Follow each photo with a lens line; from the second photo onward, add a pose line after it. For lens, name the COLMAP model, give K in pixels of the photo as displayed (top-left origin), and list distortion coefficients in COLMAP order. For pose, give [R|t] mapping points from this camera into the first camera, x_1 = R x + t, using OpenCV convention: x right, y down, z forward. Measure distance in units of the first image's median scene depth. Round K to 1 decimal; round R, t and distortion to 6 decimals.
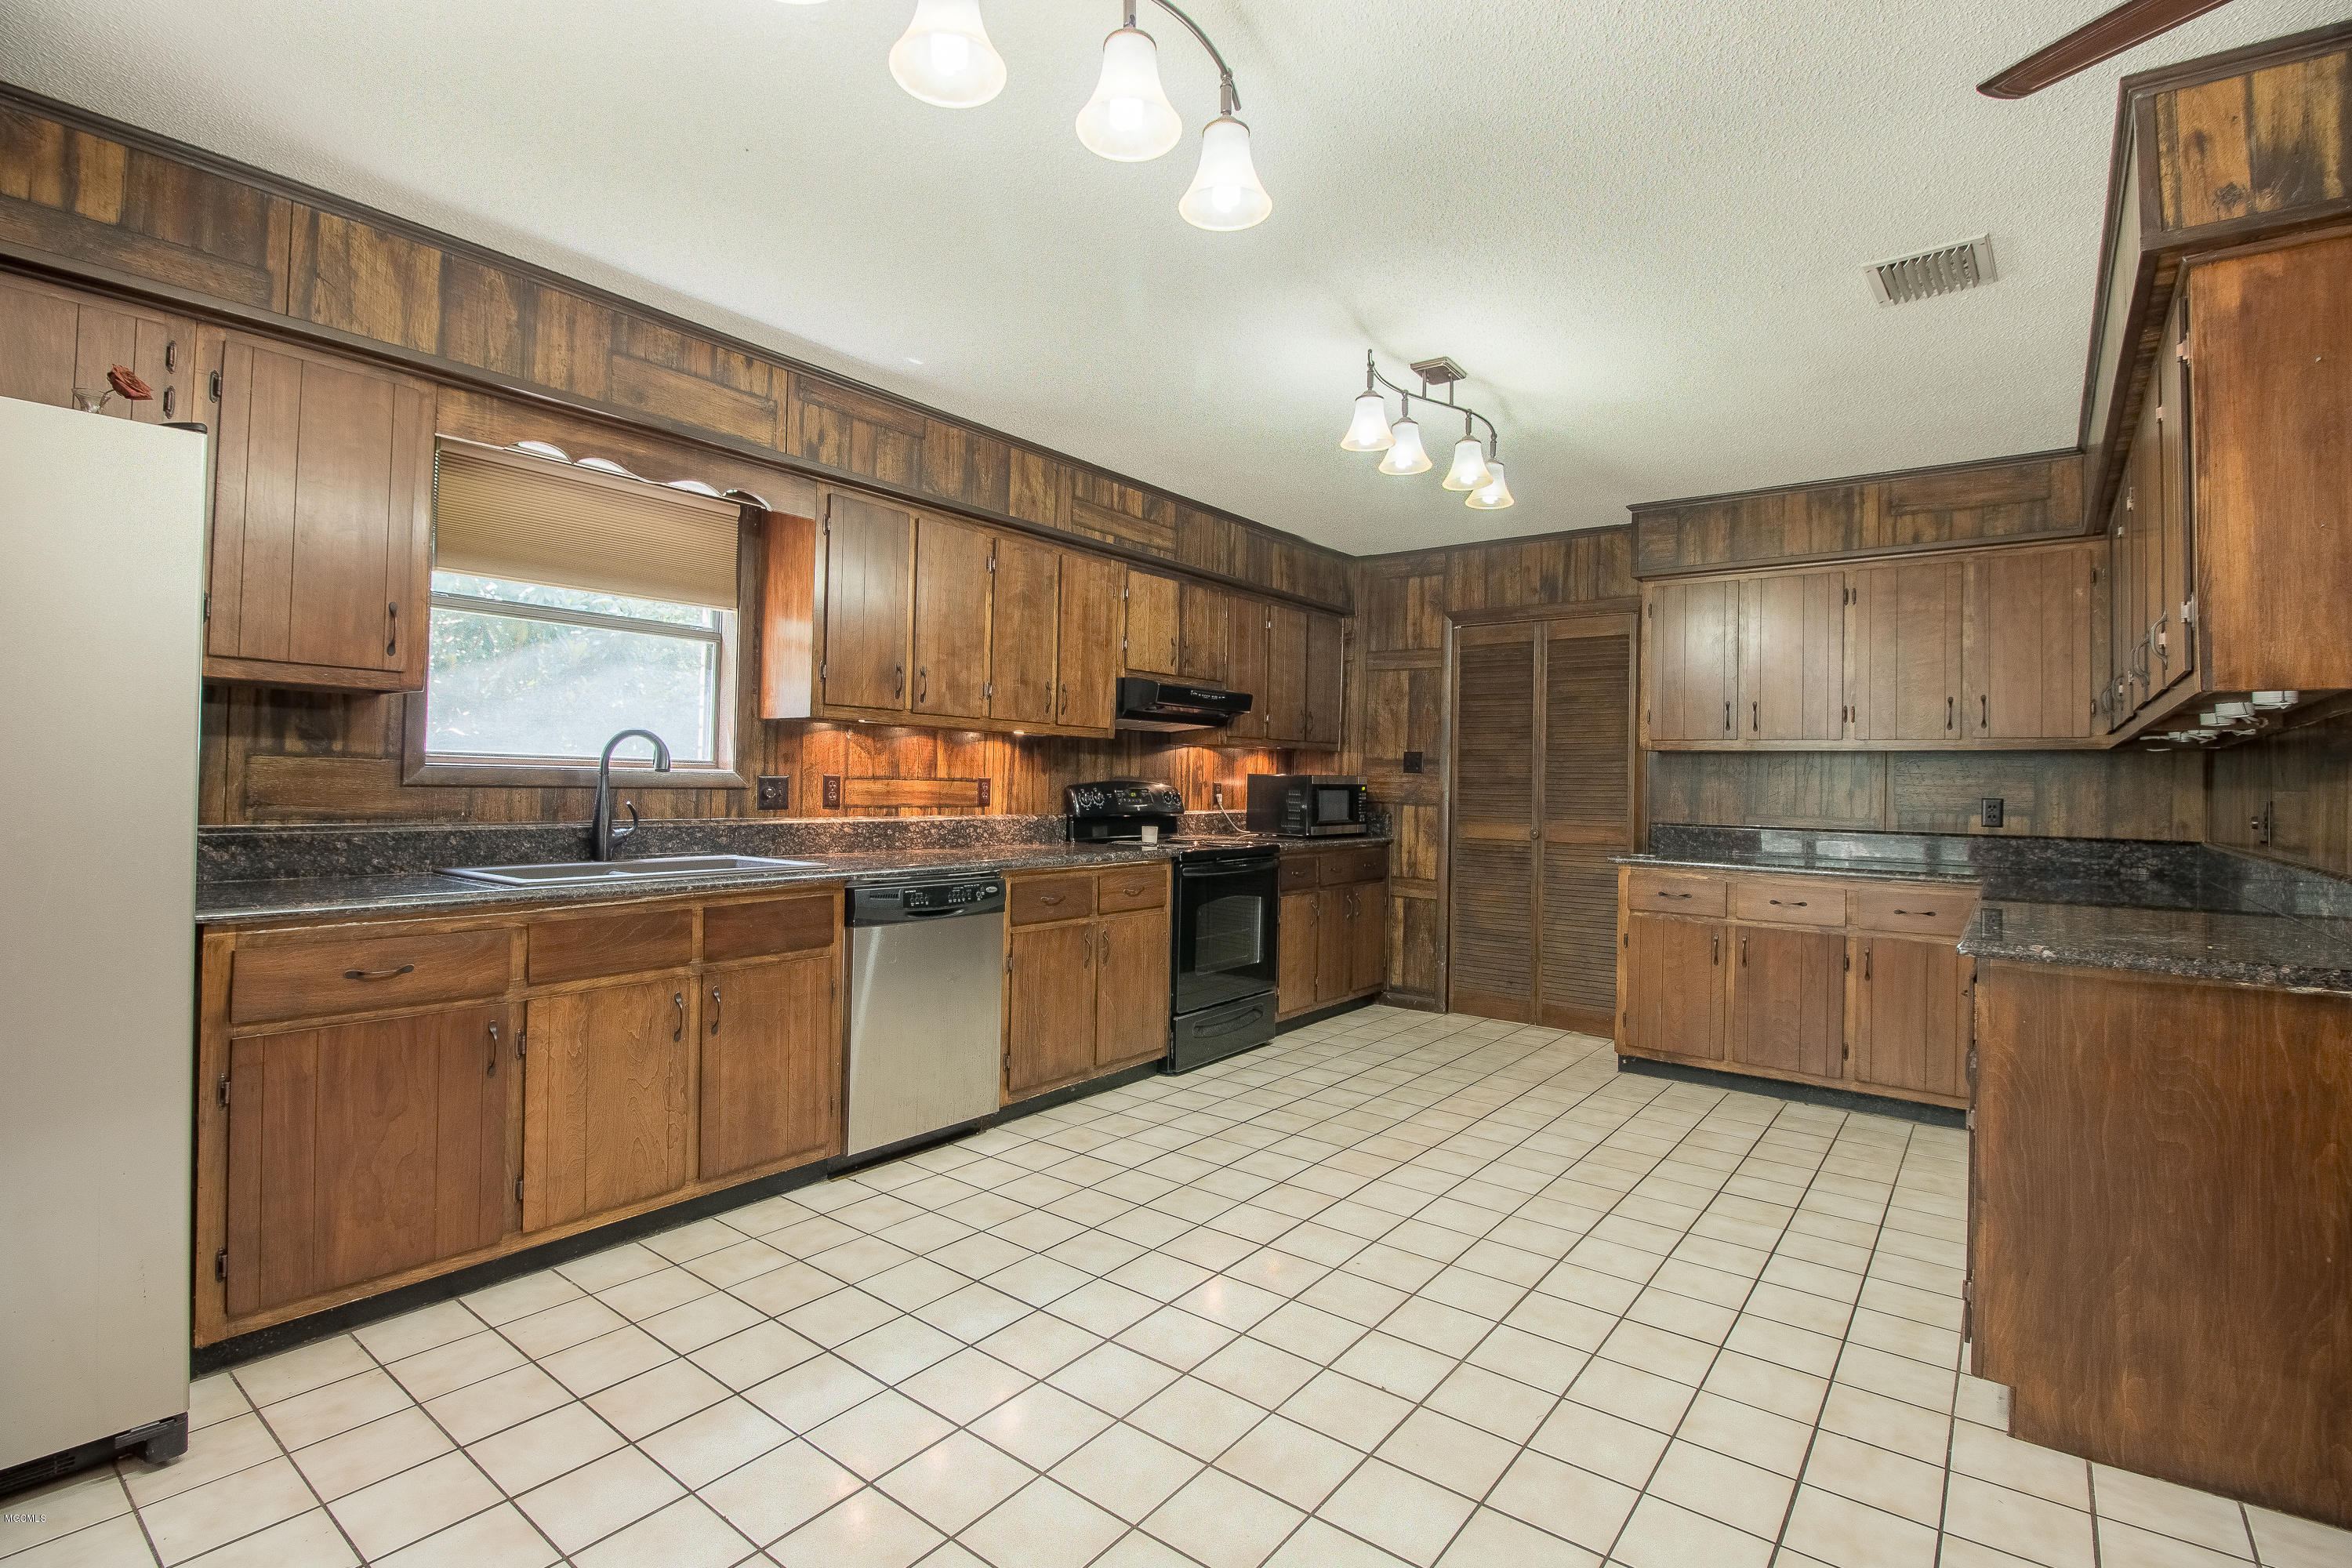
lens RADIAL K [[1095.0, 0, 1164.0], [0, 1095.0, 762.8], [0, 0, 1]] dist [-0.000197, -0.013352]
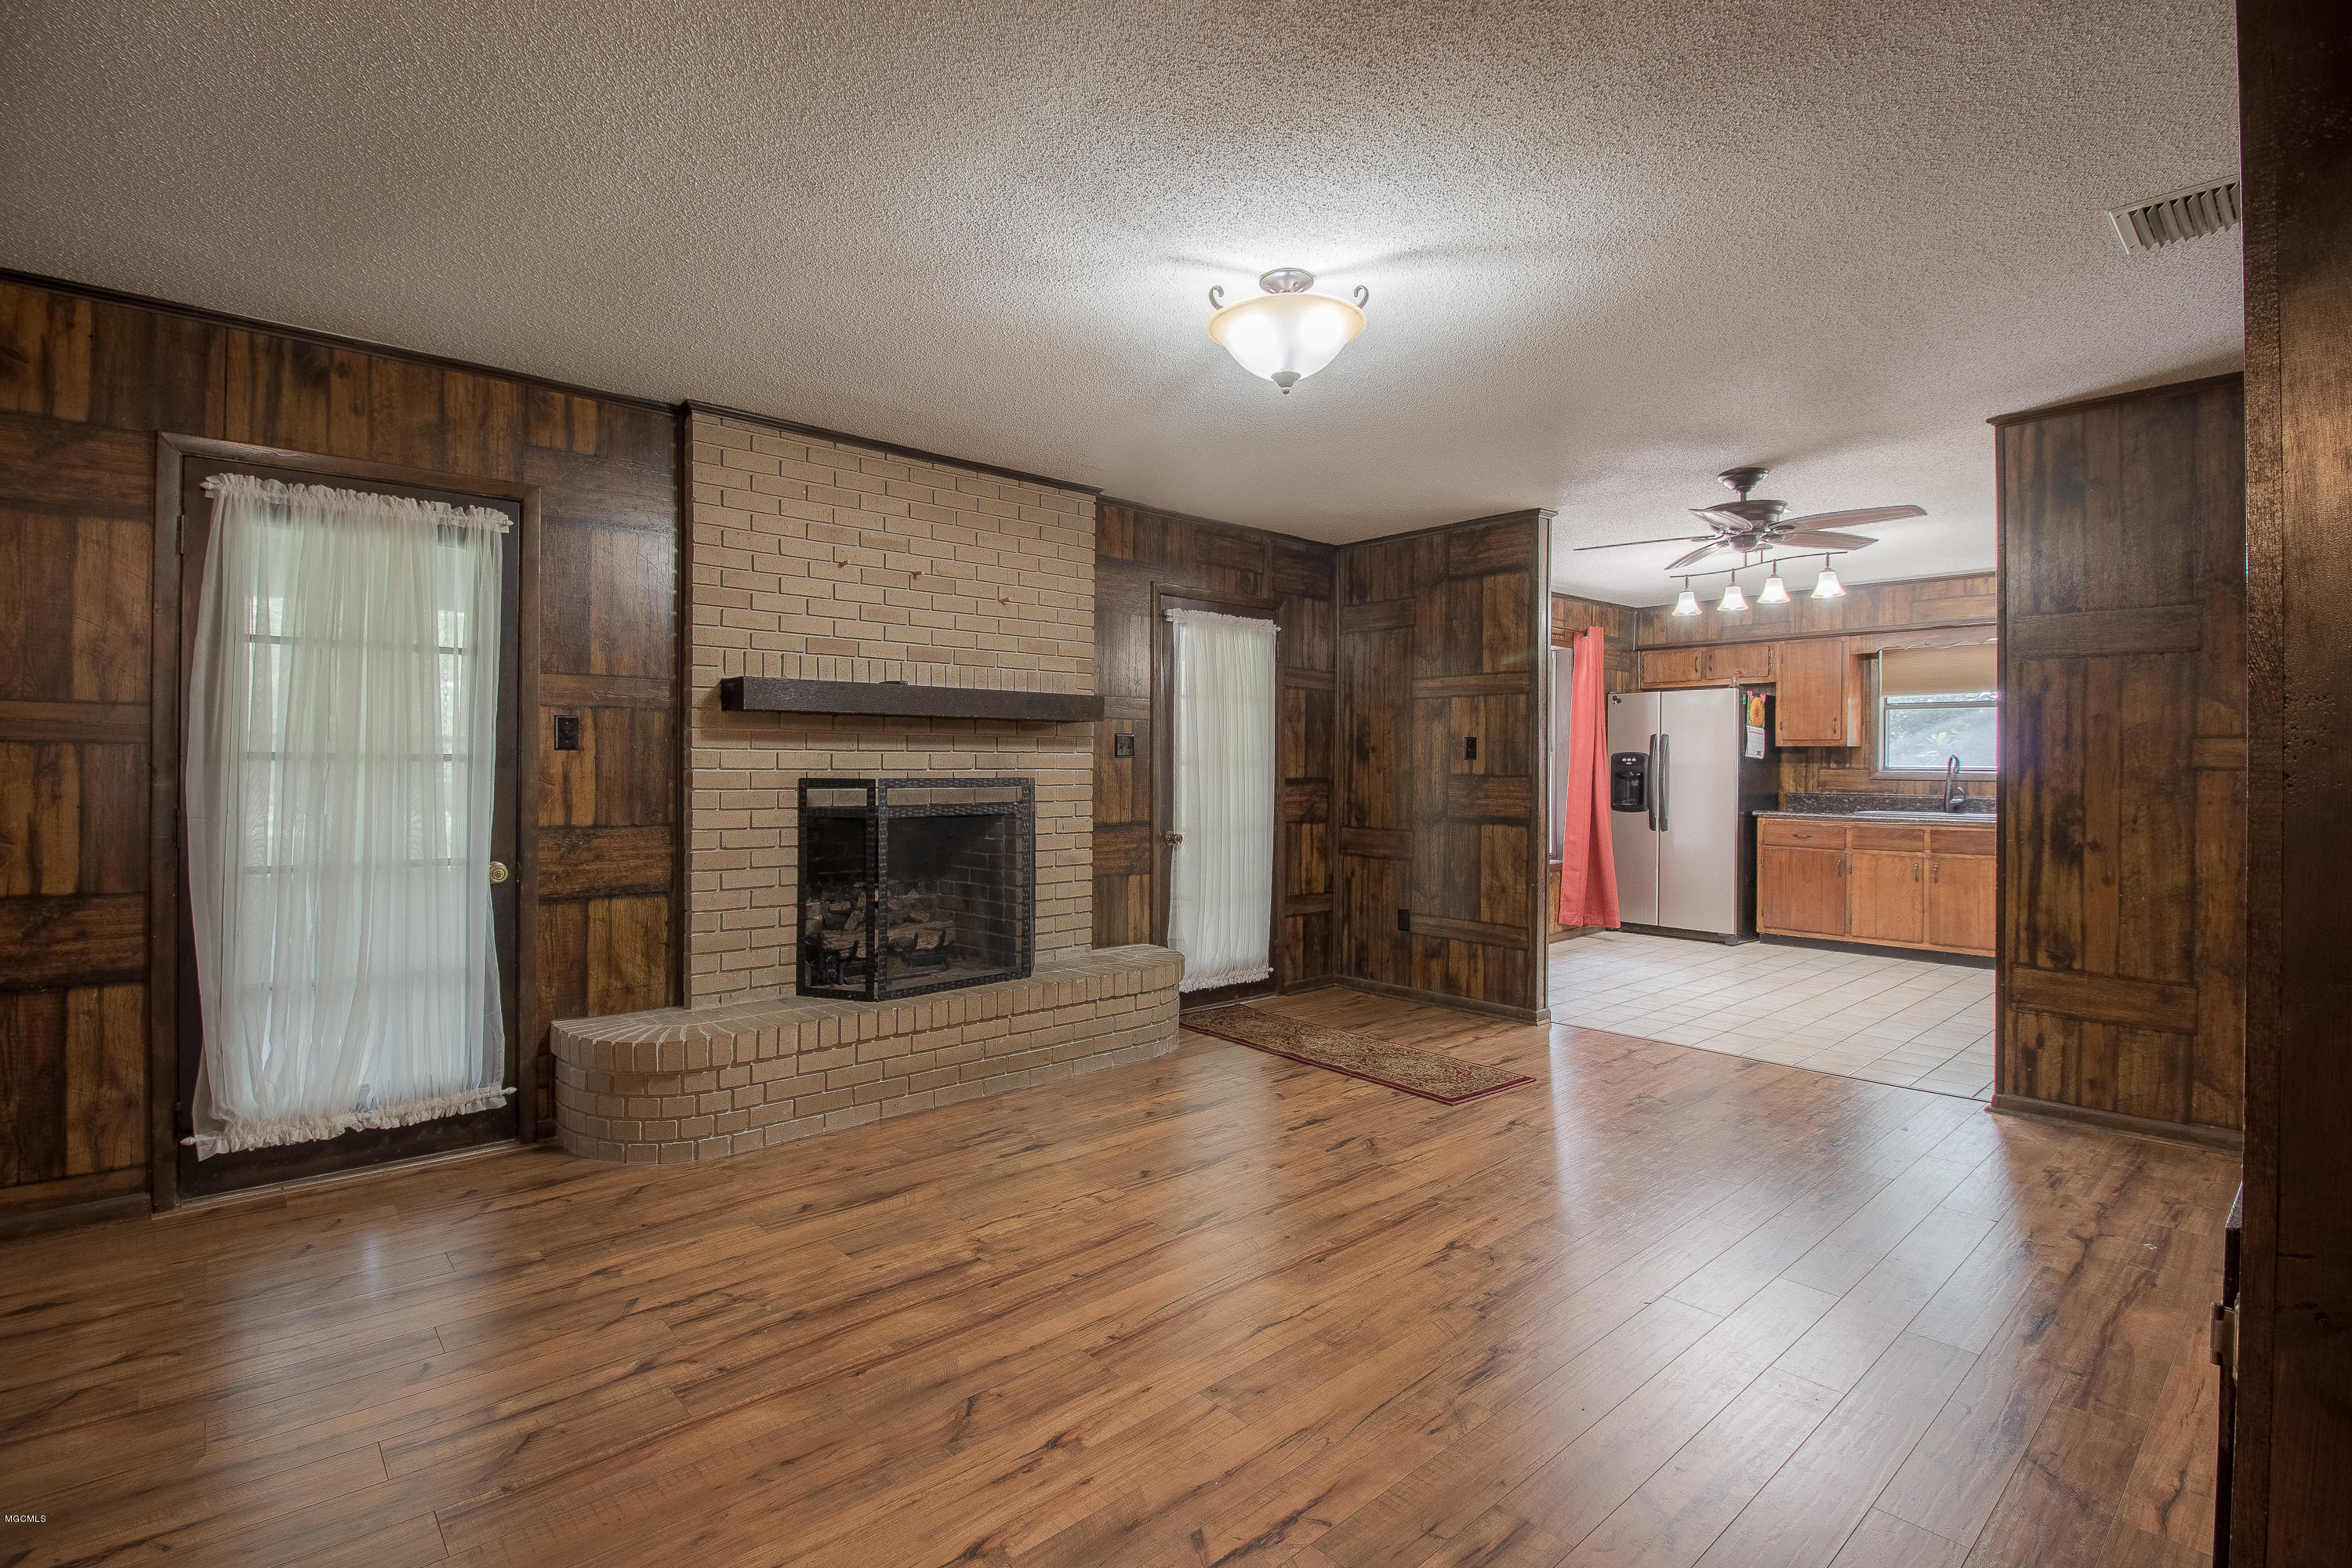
lens RADIAL K [[1095.0, 0, 1164.0], [0, 1095.0, 762.8], [0, 0, 1]] dist [-0.000197, -0.013352]
pose [[-0.171452, -0.023928, -0.984902, 1.732238], [0.004650, 0.999674, -0.025097, 0.030100], [0.985182, -0.008883, -0.171285, -0.188718]]
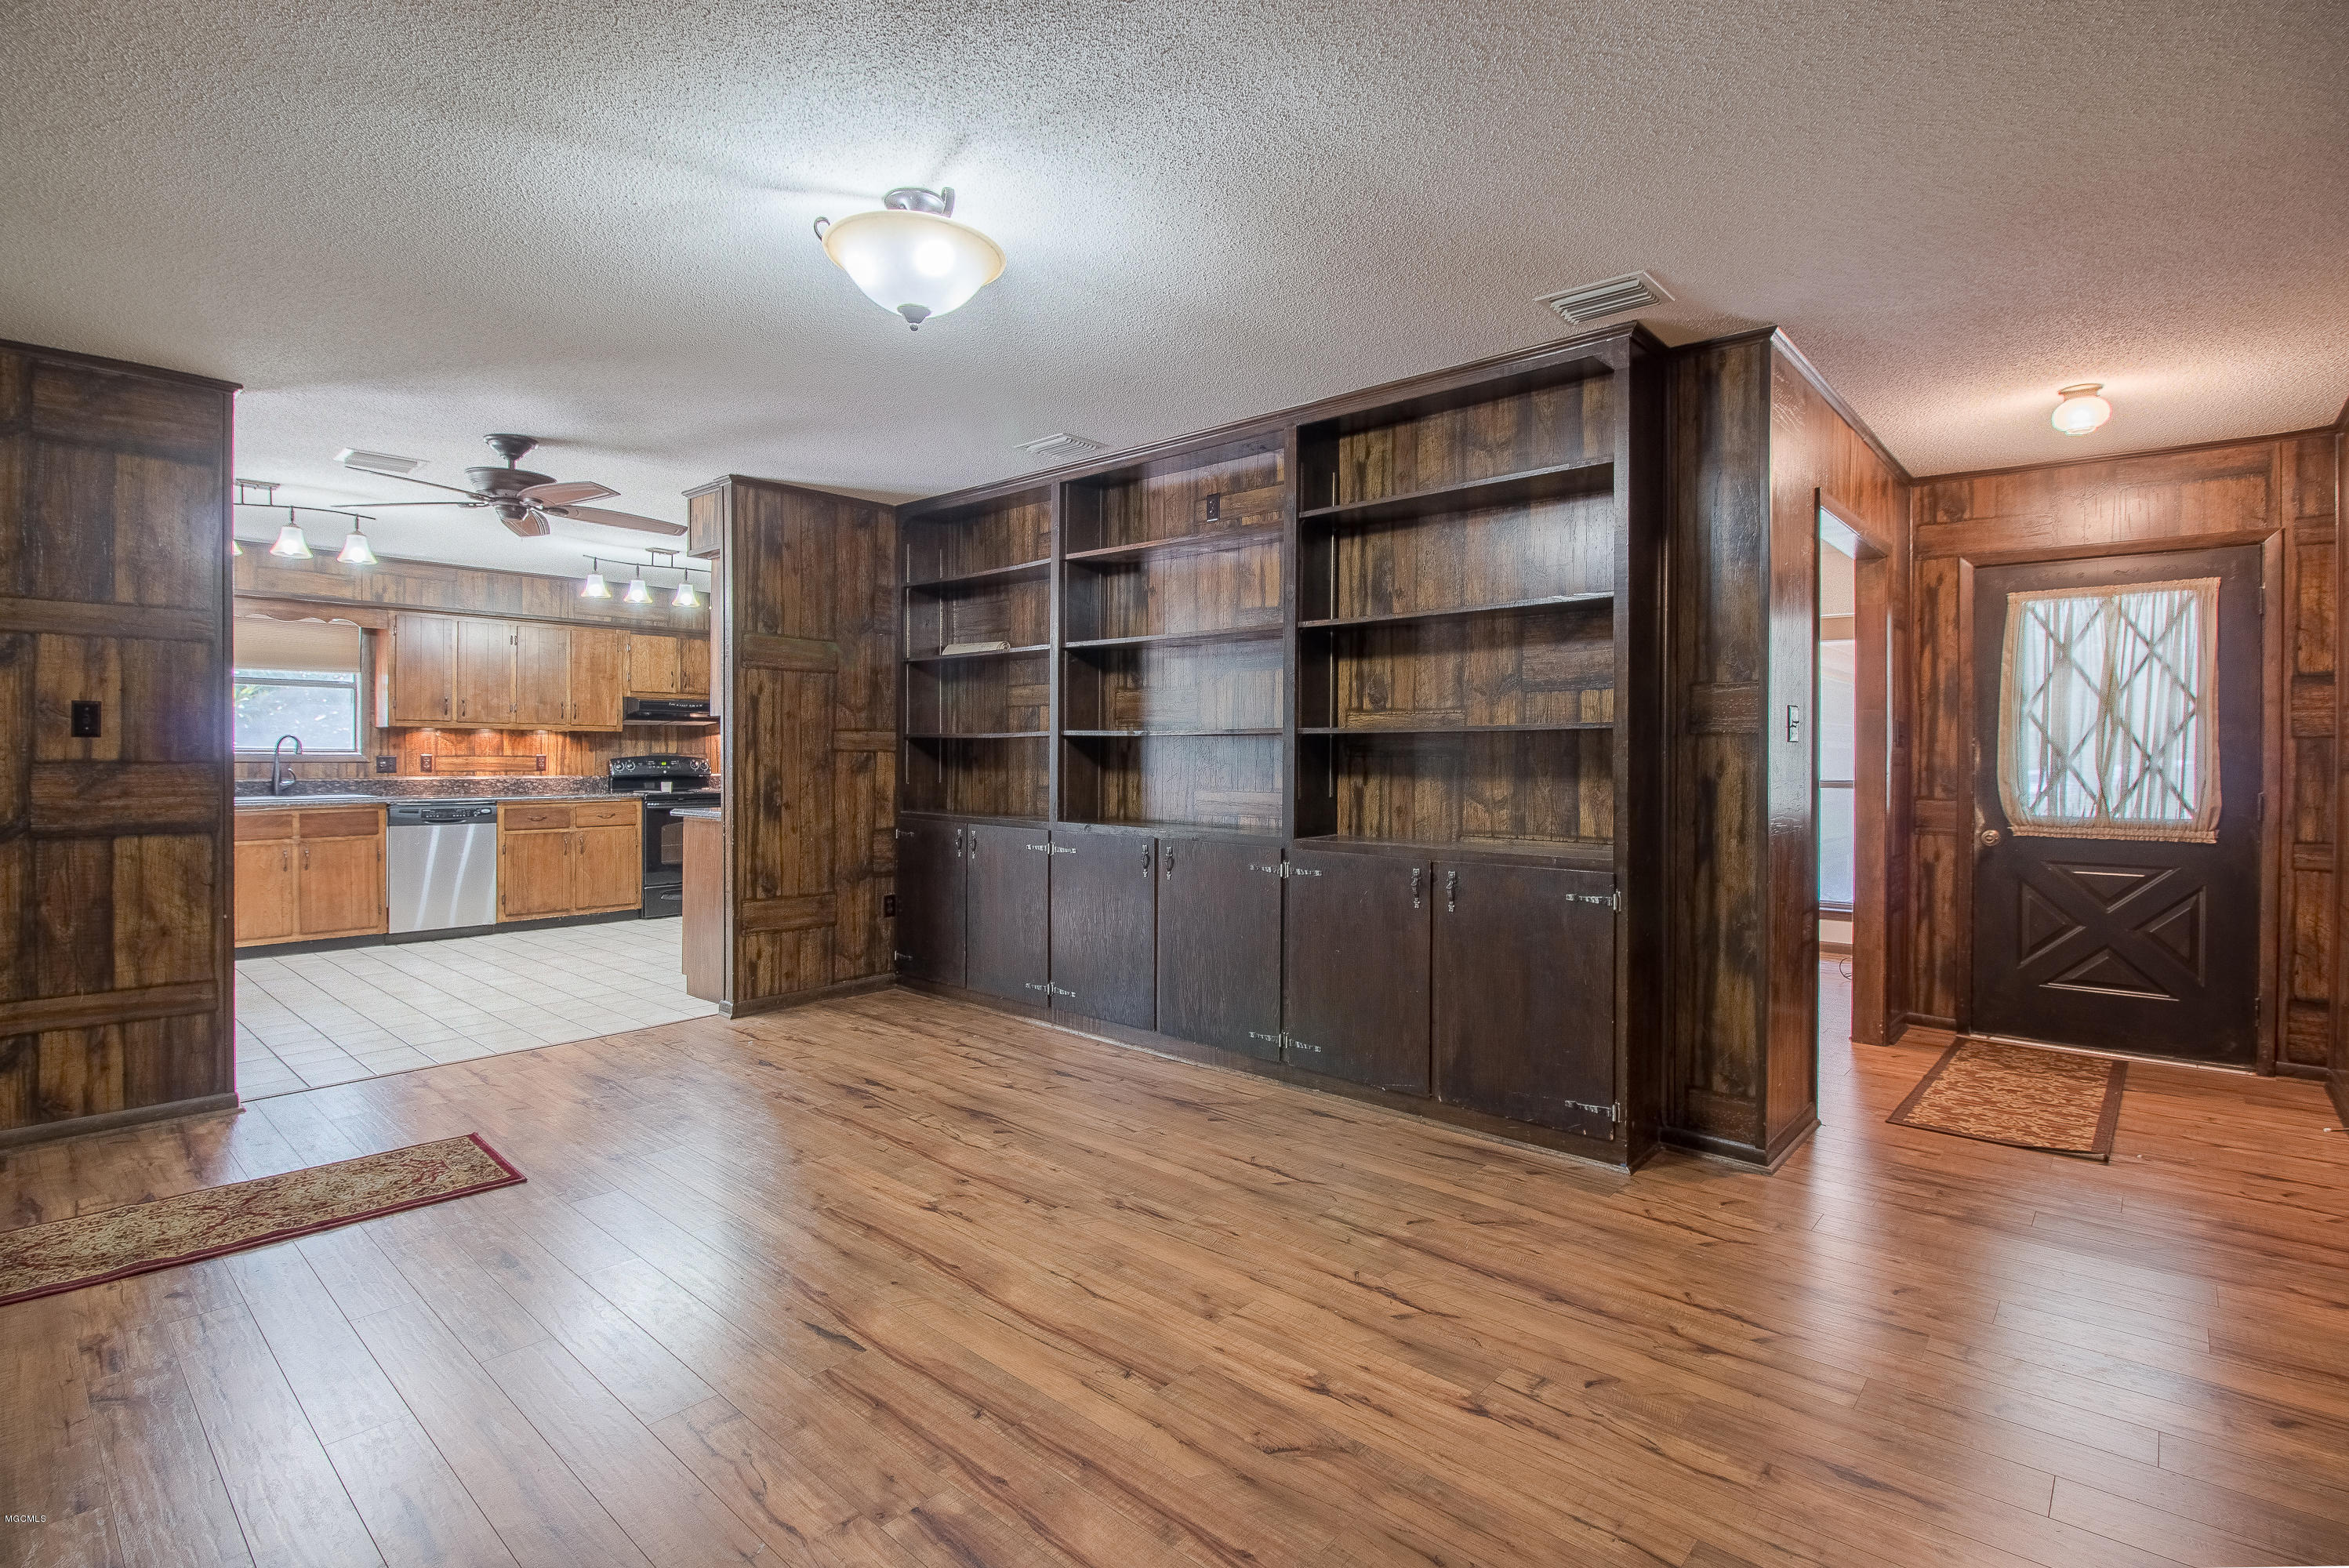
lens RADIAL K [[1093.5, 0, 1162.5], [0, 1093.5, 762.8], [0, 0, 1]] dist [-0.000197, -0.013352]
pose [[0.997843, -0.016966, -0.063409, 1.178304], [0.018295, 0.999624, 0.020443, 0.010299], [0.063038, -0.021558, 0.997778, -0.885874]]
